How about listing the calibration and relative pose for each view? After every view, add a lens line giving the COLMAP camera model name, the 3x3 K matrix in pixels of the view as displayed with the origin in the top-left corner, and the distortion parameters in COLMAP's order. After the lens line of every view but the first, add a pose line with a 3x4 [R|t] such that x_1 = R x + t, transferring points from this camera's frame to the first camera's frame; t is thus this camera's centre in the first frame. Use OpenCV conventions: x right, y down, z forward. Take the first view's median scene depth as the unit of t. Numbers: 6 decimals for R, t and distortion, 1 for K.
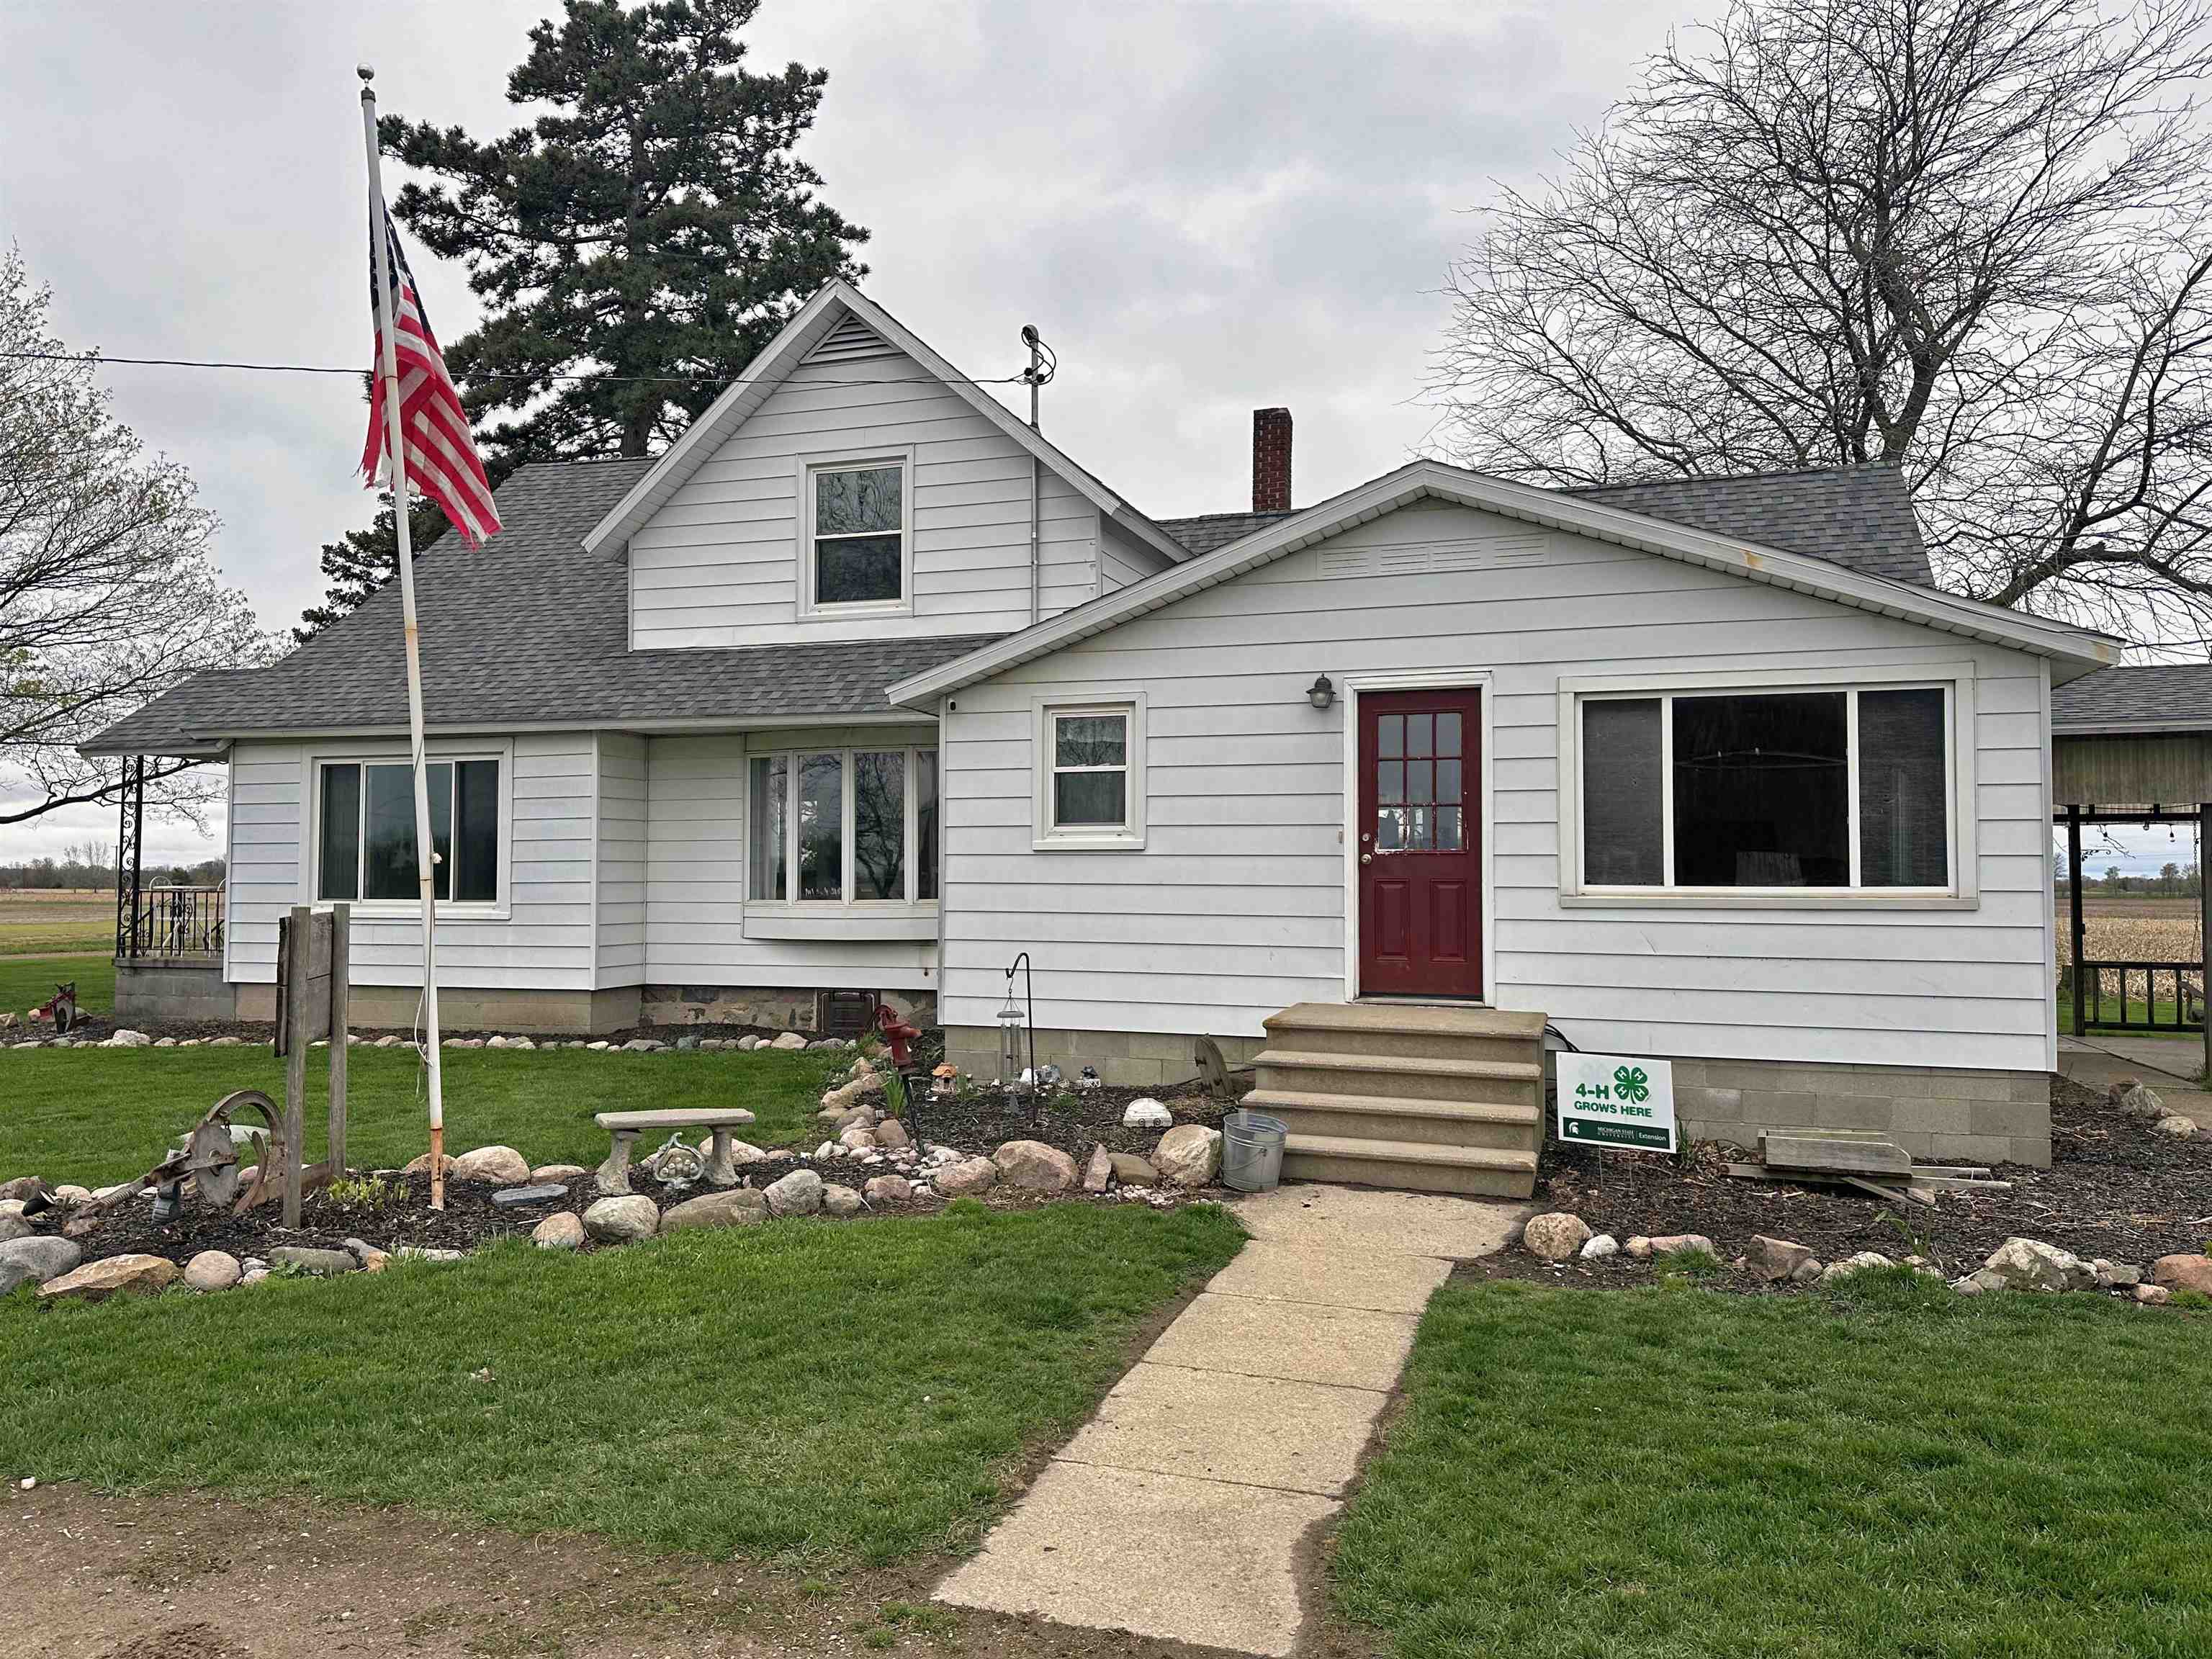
lens RADIAL K [[1548.8, 0, 1106.0], [0, 1548.8, 829.5], [0, 0, 1]] dist [0.052209, -0.000342]
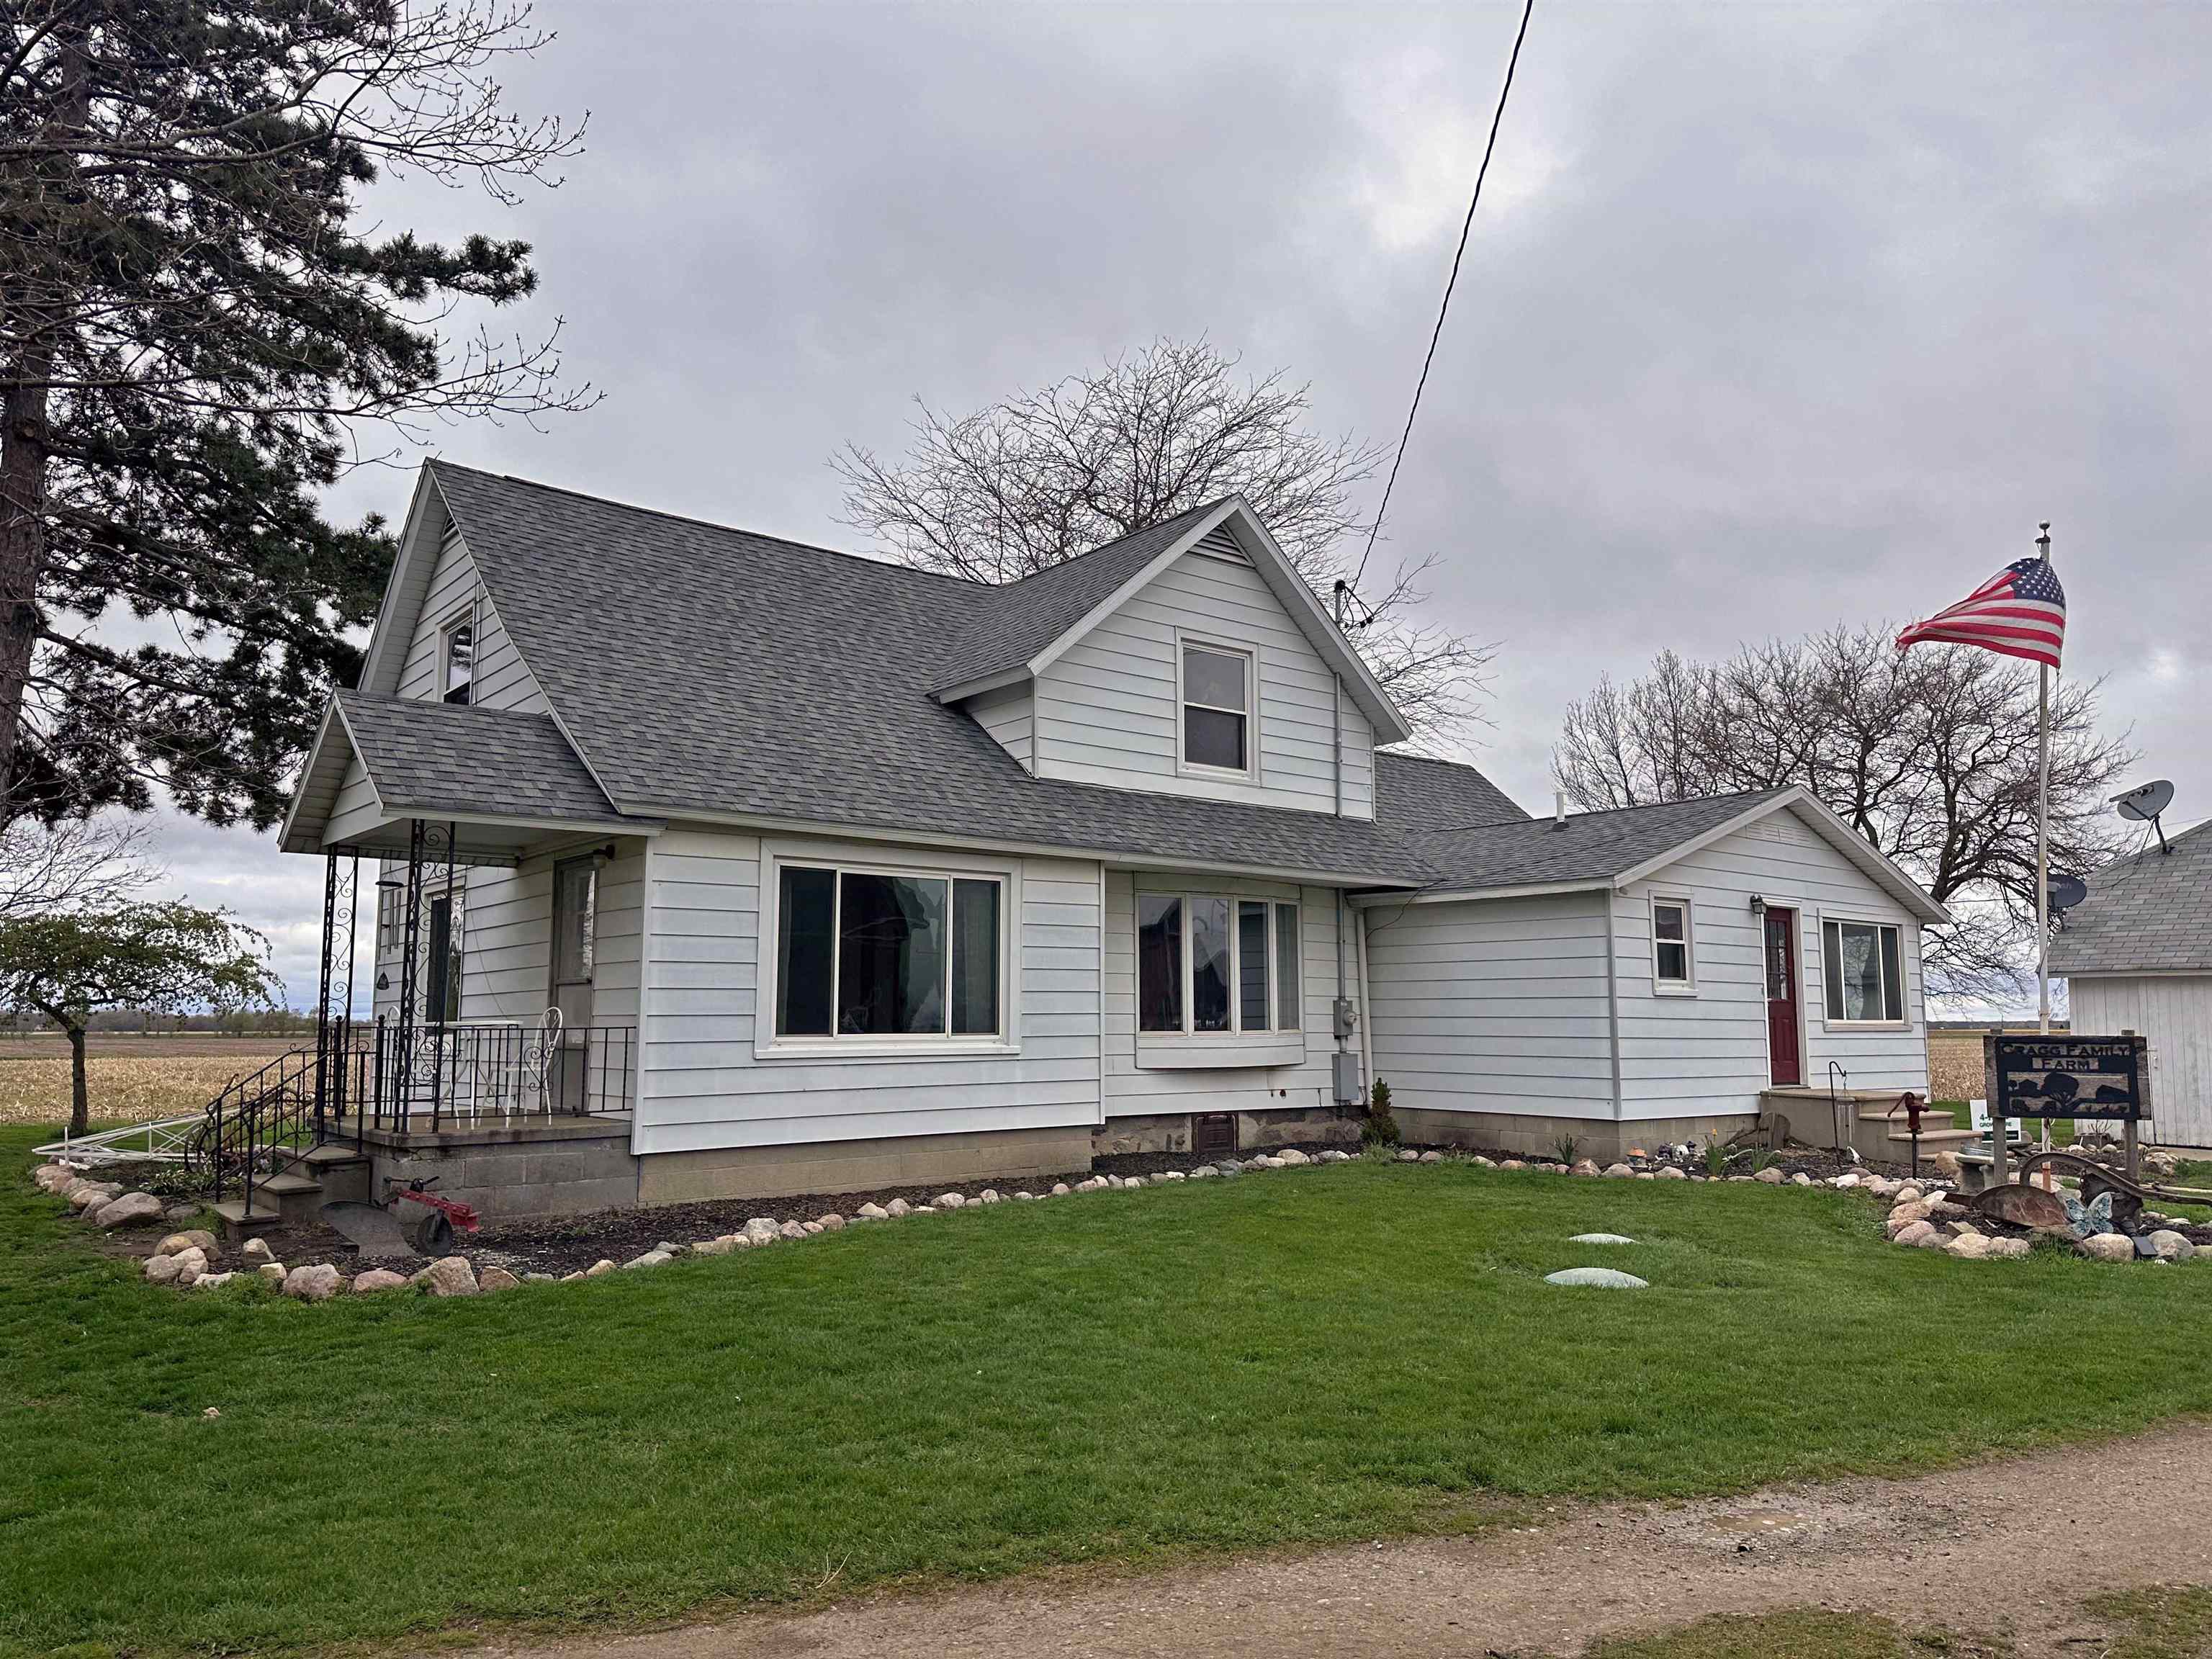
lens RADIAL K [[1536.5, 0, 1106.0], [0, 1536.5, 829.5], [0, 0, 1]] dist [0.092196, 0.000120]
pose [[0.533154, 0.102552, 0.839780, -1.147471], [-0.029406, 0.994272, -0.102750, 0.017522], [-0.845507, 0.030087, 0.533116, 0.470317]]
